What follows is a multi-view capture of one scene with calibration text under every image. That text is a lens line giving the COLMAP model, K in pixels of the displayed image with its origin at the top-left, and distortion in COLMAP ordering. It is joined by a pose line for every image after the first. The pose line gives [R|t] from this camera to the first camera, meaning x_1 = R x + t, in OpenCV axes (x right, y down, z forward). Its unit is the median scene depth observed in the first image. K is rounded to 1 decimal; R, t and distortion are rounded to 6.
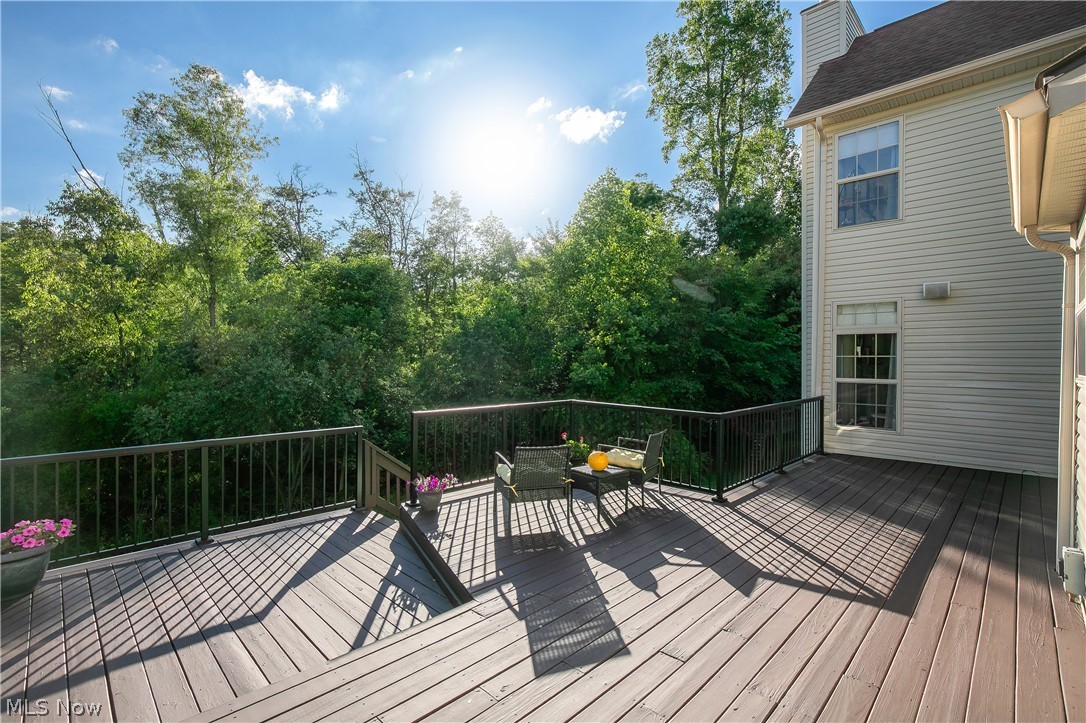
lens RADIAL K [[497.2, 0, 551.1], [0, 497.2, 362.6], [0, 0, 1]] dist [-0.000221, 0.000289]
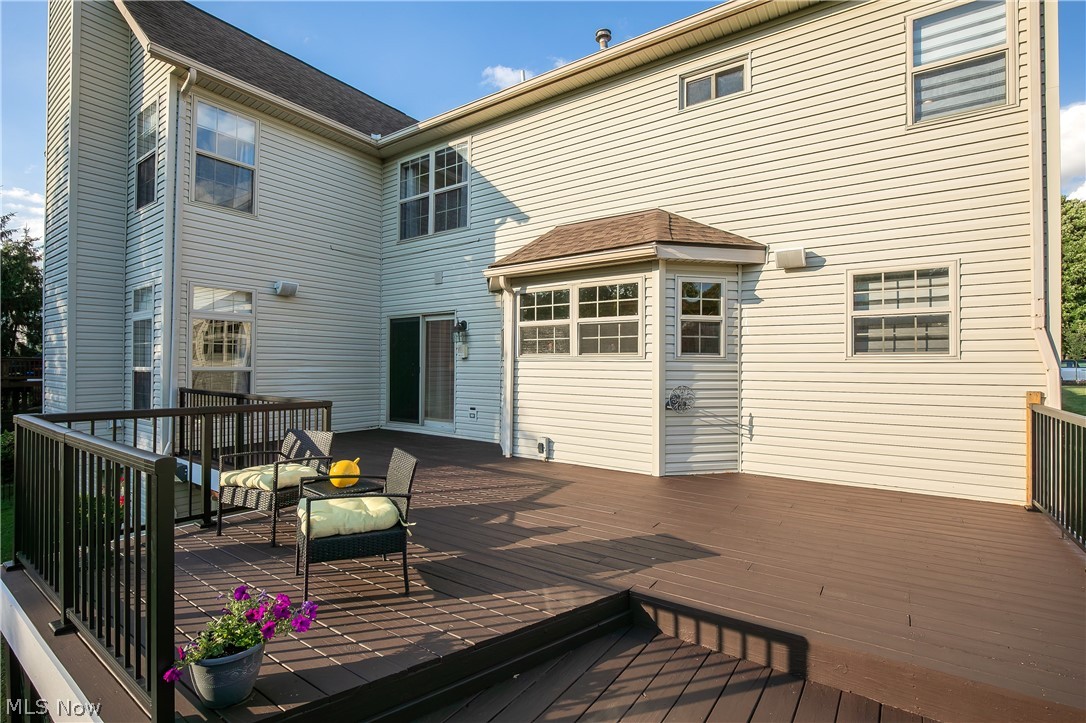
lens RADIAL K [[497.2, 0, 551.1], [0, 497.2, 362.6], [0, 0, 1]] dist [-0.000221, 0.000289]
pose [[-0.156323, -0.002863, 0.987702, -0.805965], [-0.005516, 0.999983, 0.002026, 0.034910], [-0.987691, -0.005132, -0.156336, 0.981373]]
